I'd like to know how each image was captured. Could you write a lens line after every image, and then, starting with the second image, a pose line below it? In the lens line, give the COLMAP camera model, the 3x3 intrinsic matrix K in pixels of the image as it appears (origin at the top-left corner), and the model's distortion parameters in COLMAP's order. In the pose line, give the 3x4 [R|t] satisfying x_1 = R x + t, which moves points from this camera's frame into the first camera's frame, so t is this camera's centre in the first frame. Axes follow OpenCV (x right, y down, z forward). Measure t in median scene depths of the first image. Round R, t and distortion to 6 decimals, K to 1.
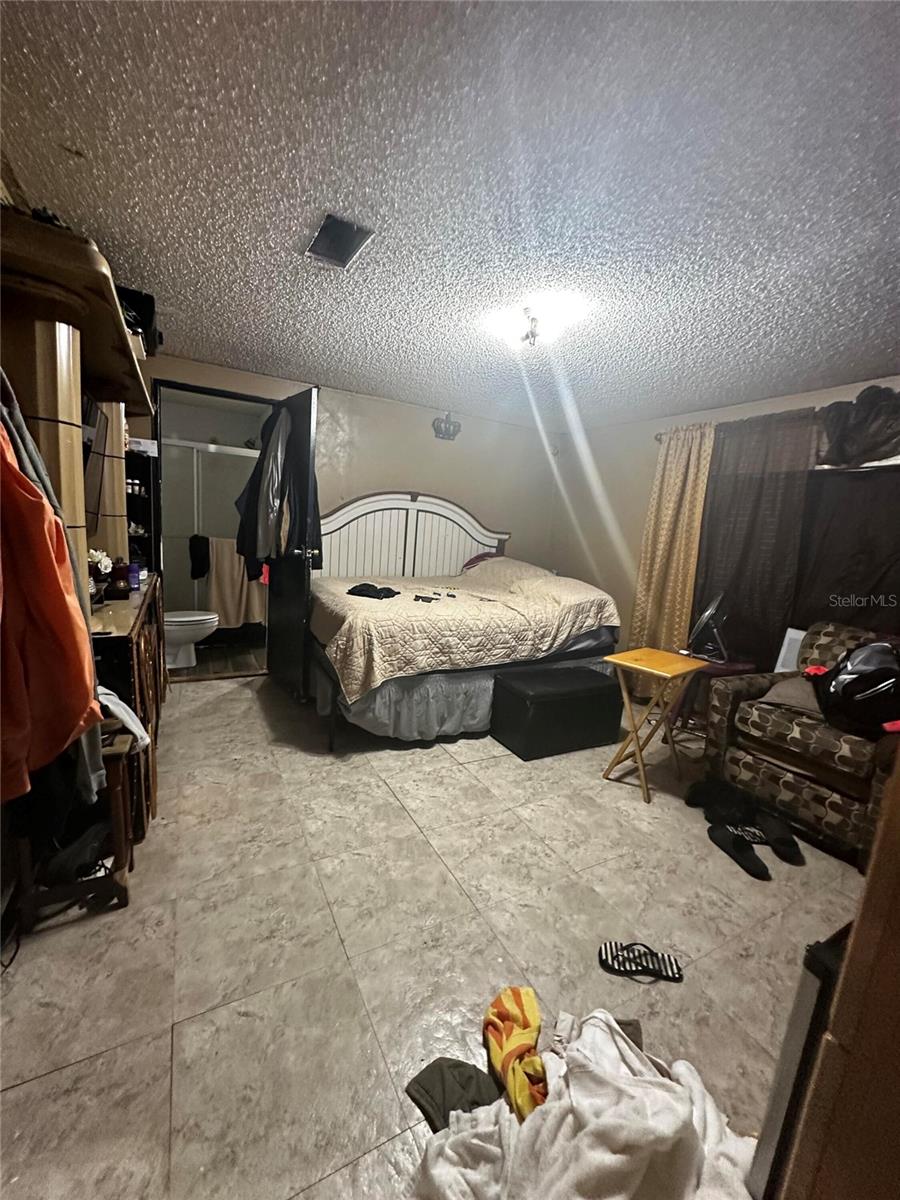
lens RADIAL K [[480.5, 0, 449.6], [0, 480.5, 603.3], [0, 0, 1]] dist [-0.005784, 0.001439]
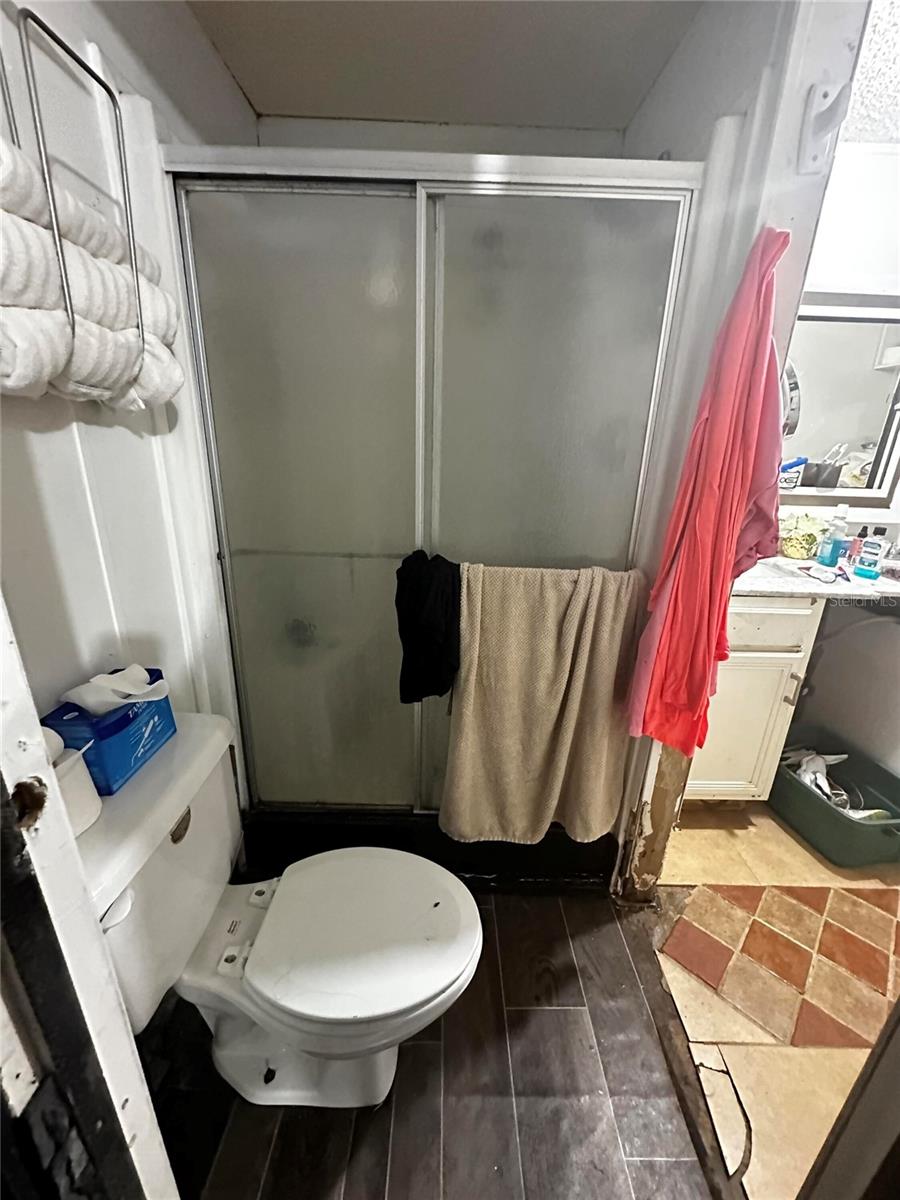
lens RADIAL K [[480.5, 0, 450.2], [0, 480.5, 599.2], [0, 0, 1]] dist [-0.005784, 0.001439]
pose [[0.877833, 0.108314, -0.466559, -0.214317], [-0.041788, 0.987700, 0.150675, -0.088386], [0.477140, -0.112771, 0.871562, 0.429723]]
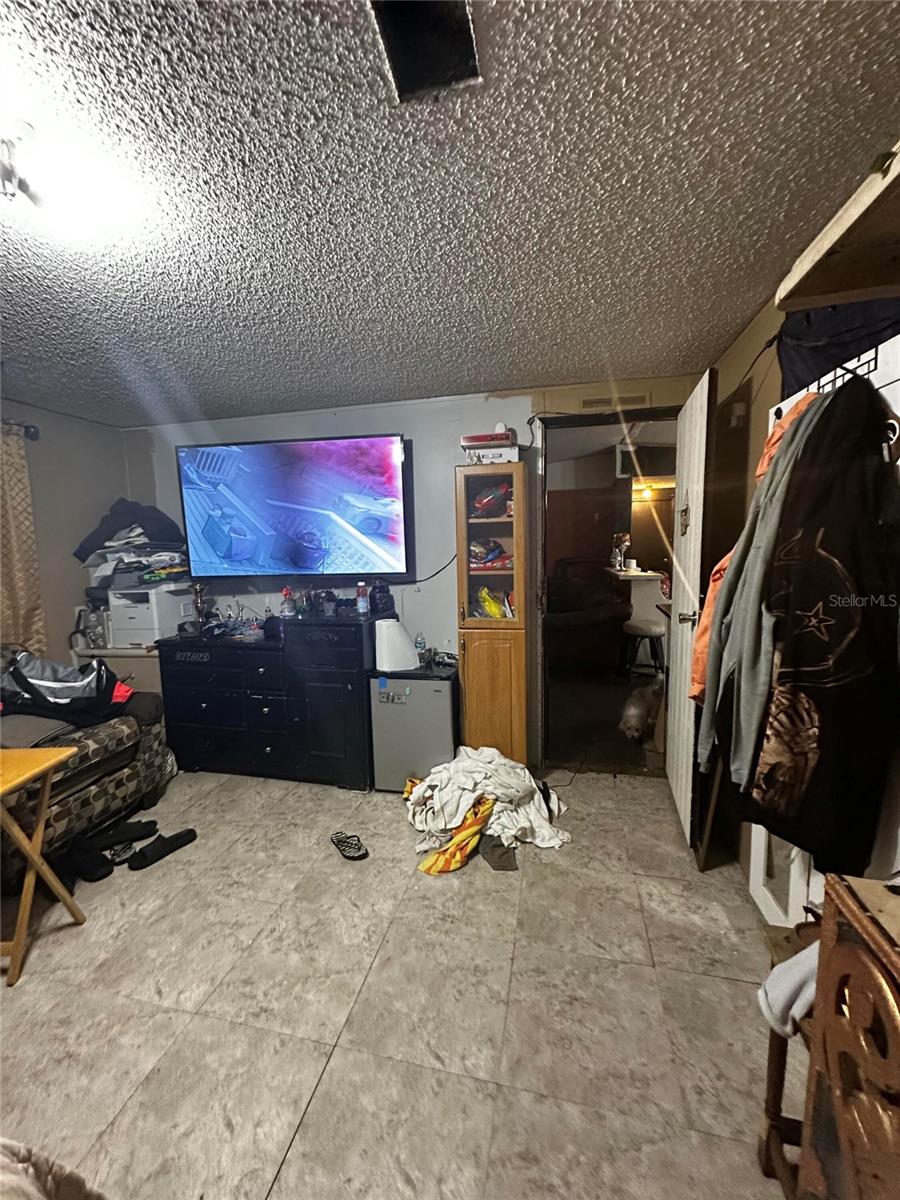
lens RADIAL K [[480.5, 0, 449.8], [0, 480.5, 602.4], [0, 0, 1]] dist [-0.005784, 0.001439]
pose [[-0.748305, -0.133055, 0.649874, -0.668594], [0.077513, 0.955428, 0.284867, -0.355832], [-0.658811, 0.263541, -0.704638, 1.538911]]
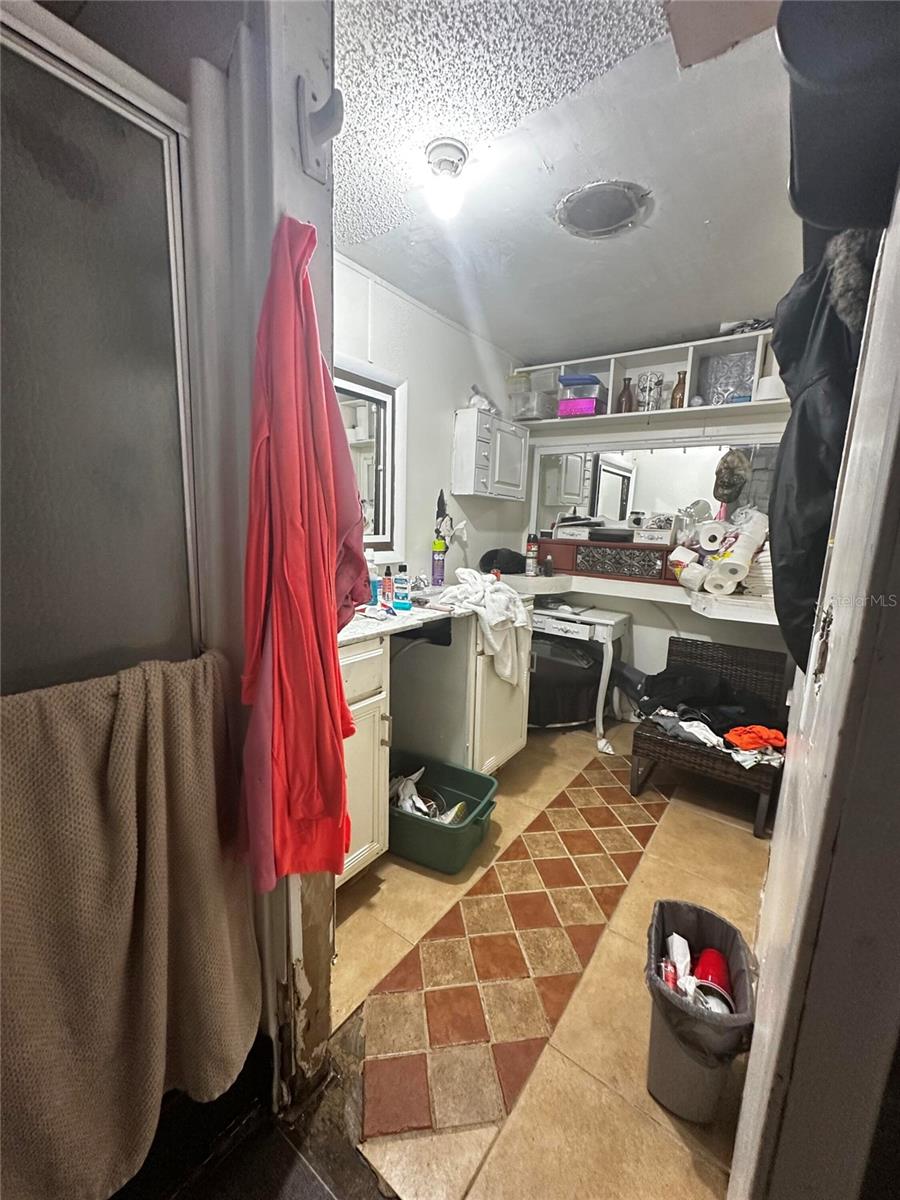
lens RADIAL K [[480.5, 0, 448.4], [0, 480.5, 599.1], [0, 0, 1]] dist [-0.005784, 0.001439]
pose [[0.906401, -0.114517, 0.406600, -0.228784], [0.103458, 0.993418, 0.049162, -0.088219], [-0.409553, -0.002494, 0.912283, 0.474955]]
